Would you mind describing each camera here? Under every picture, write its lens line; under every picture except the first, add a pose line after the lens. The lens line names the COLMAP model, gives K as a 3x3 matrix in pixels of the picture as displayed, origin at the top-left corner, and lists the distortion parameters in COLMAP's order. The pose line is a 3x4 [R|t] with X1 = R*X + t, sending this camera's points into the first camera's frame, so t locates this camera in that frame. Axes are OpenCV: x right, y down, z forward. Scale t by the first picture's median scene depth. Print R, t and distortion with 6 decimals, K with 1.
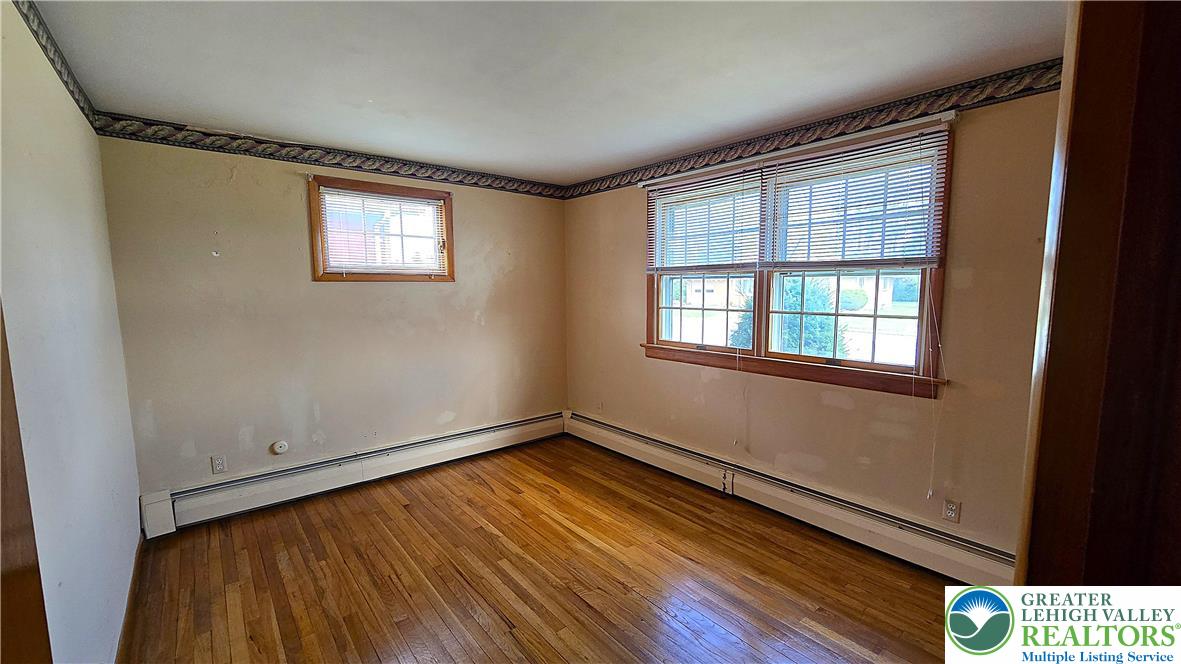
lens RADIAL K [[482.9, 0, 594.8], [0, 482.9, 338.2], [0, 0, 1]] dist [-0.000159, 0.000364]
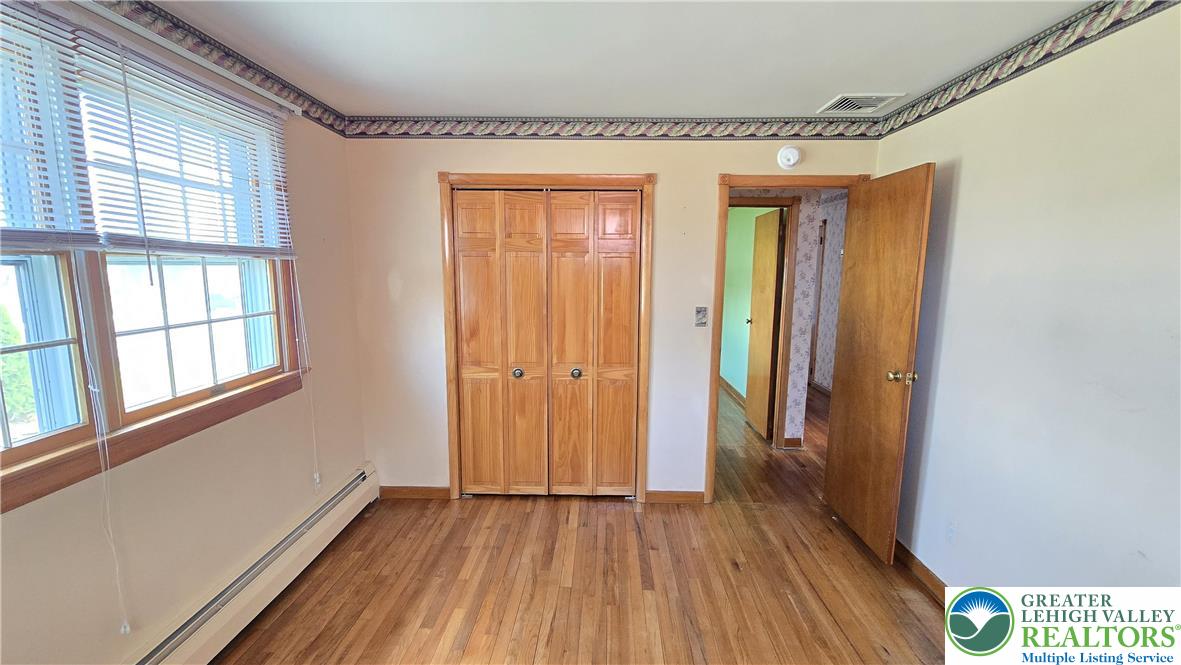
lens RADIAL K [[482.9, 0, 594.8], [0, 482.9, 338.7], [0, 0, 1]] dist [-0.000159, 0.000364]
pose [[-0.746690, -0.096580, 0.658124, -0.333117], [0.065060, 0.974055, 0.216758, -0.126740], [-0.661983, 0.204669, -0.721033, 1.033854]]
